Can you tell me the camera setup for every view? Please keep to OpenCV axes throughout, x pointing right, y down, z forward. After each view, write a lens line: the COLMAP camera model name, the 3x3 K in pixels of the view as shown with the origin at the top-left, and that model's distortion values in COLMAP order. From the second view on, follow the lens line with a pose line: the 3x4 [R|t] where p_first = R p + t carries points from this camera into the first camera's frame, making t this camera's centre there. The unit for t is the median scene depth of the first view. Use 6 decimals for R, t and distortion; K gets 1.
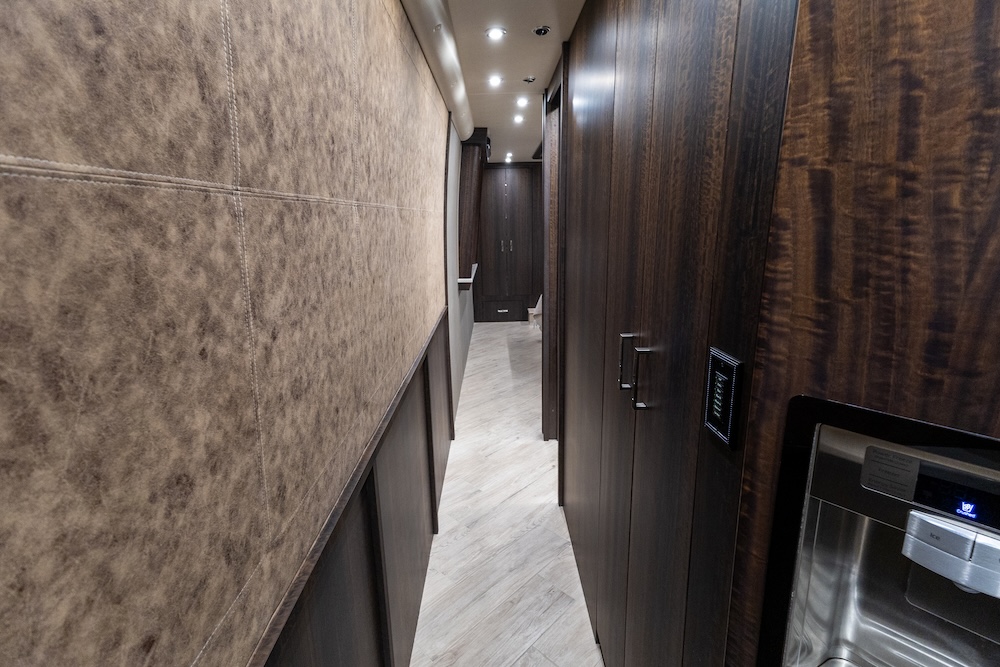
lens RADIAL K [[465.0, 0, 501.9], [0, 465.0, 332.7], [0, 0, 1]] dist [0.024003, -0.006931]
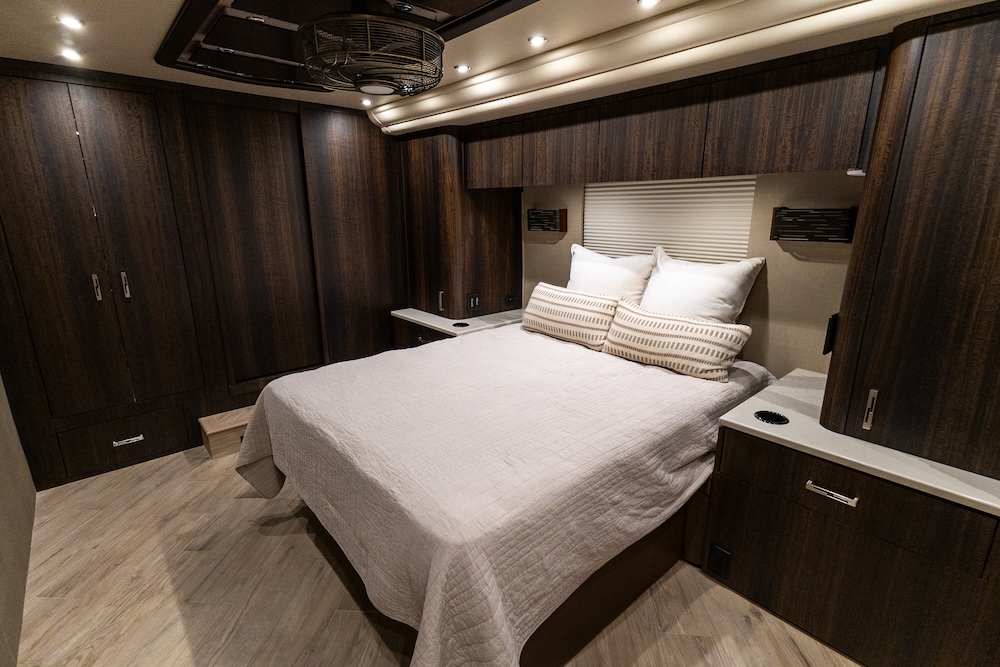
lens RADIAL K [[465.0, 0, 502.1], [0, 465.0, 328.8], [0, 0, 1]] dist [0.024003, -0.006931]
pose [[0.756369, -0.150591, 0.636575, 0.001254], [0.137654, 0.987992, 0.070165, -0.136687], [-0.639497, 0.034557, 0.768016, 0.490300]]
